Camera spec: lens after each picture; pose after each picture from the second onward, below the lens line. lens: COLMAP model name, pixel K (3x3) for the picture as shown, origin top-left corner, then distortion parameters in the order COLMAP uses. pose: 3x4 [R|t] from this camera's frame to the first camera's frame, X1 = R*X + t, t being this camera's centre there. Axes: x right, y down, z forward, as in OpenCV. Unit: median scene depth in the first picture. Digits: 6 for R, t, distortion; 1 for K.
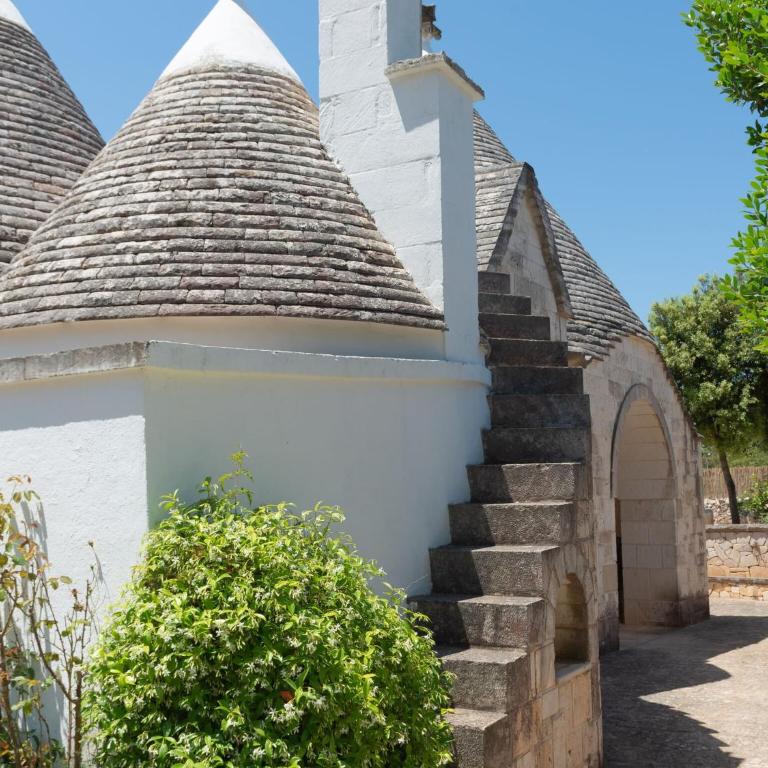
lens RADIAL K [[1040.8, 0, 384.0], [0, 1040.8, 384.0], [0, 0, 1]] dist [0.004341, -0.038752]
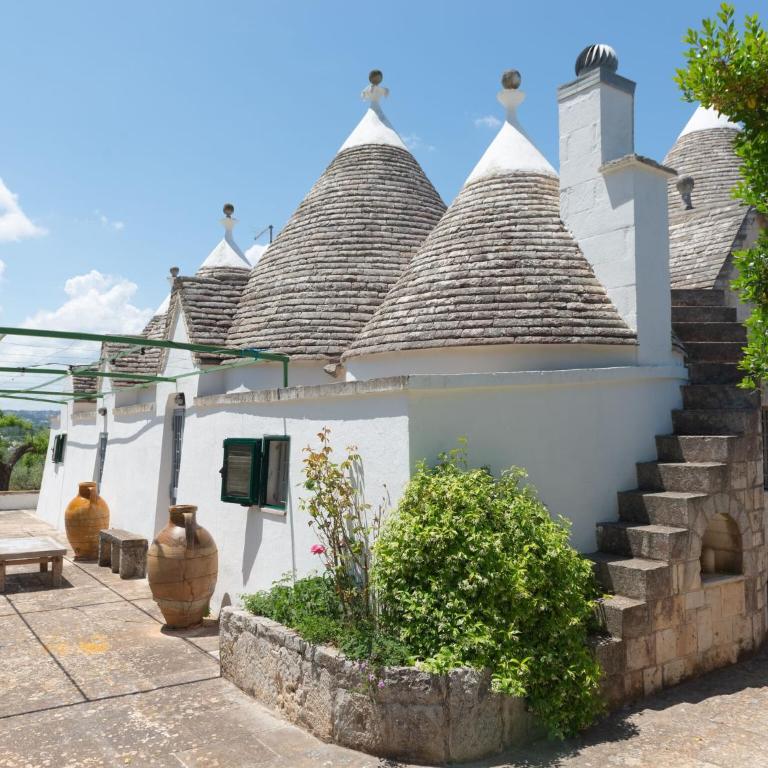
lens RADIAL K [[777.4, 0, 384.0], [0, 777.4, 384.0], [0, 0, 1]] dist [-0.010938, -0.002187]
pose [[0.904348, -0.009416, -0.426693, 0.208616], [0.032542, 0.998368, 0.046939, -0.061309], [0.425554, -0.056335, 0.903178, -0.158388]]
